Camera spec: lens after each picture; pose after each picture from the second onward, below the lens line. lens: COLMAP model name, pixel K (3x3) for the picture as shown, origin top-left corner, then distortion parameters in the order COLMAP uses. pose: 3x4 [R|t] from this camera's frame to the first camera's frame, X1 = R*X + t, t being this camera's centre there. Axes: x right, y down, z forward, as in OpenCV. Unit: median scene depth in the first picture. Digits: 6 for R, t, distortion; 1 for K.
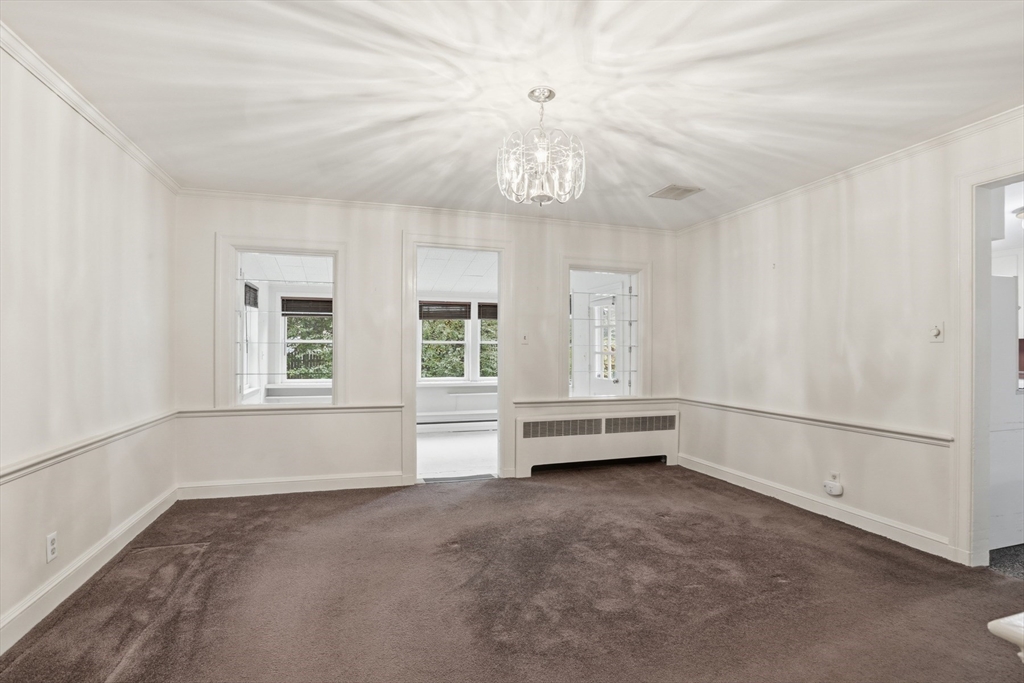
lens RADIAL K [[497.8, 0, 512.5], [0, 497.8, 347.7], [0, 0, 1]] dist [-0.067152, 0.030990]
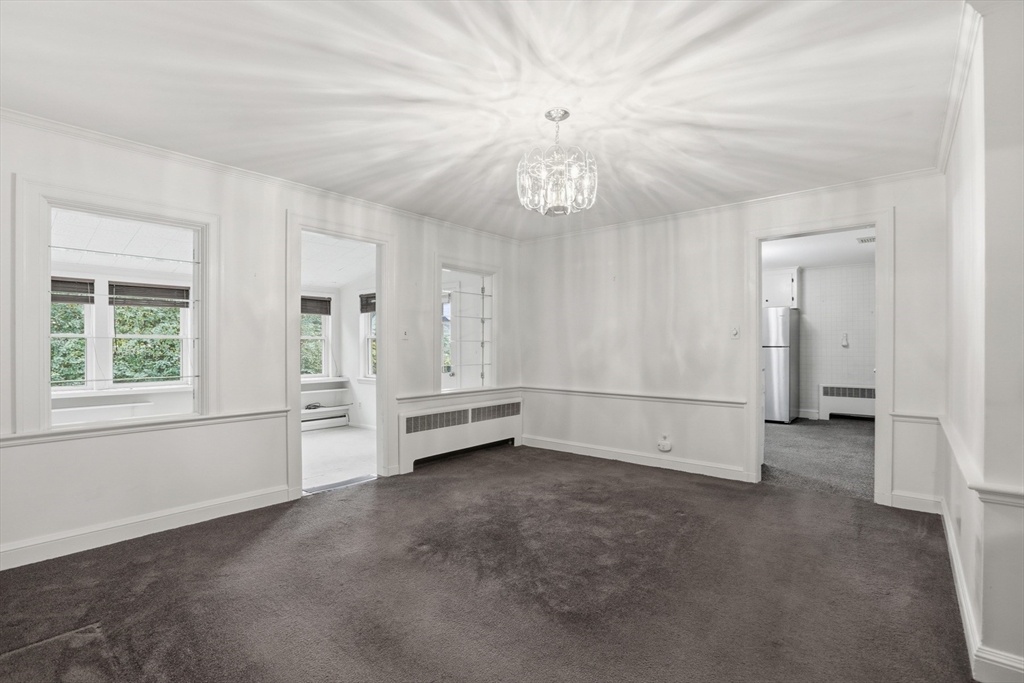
lens RADIAL K [[479.3, 0, 507.8], [0, 479.3, 343.6], [0, 0, 1]] dist [-0.059566, 0.021700]
pose [[0.846198, -0.002891, 0.532860, -0.350327], [0.002375, 0.999996, 0.001652, -0.000368], [-0.532863, -0.000132, 0.846202, 0.089357]]
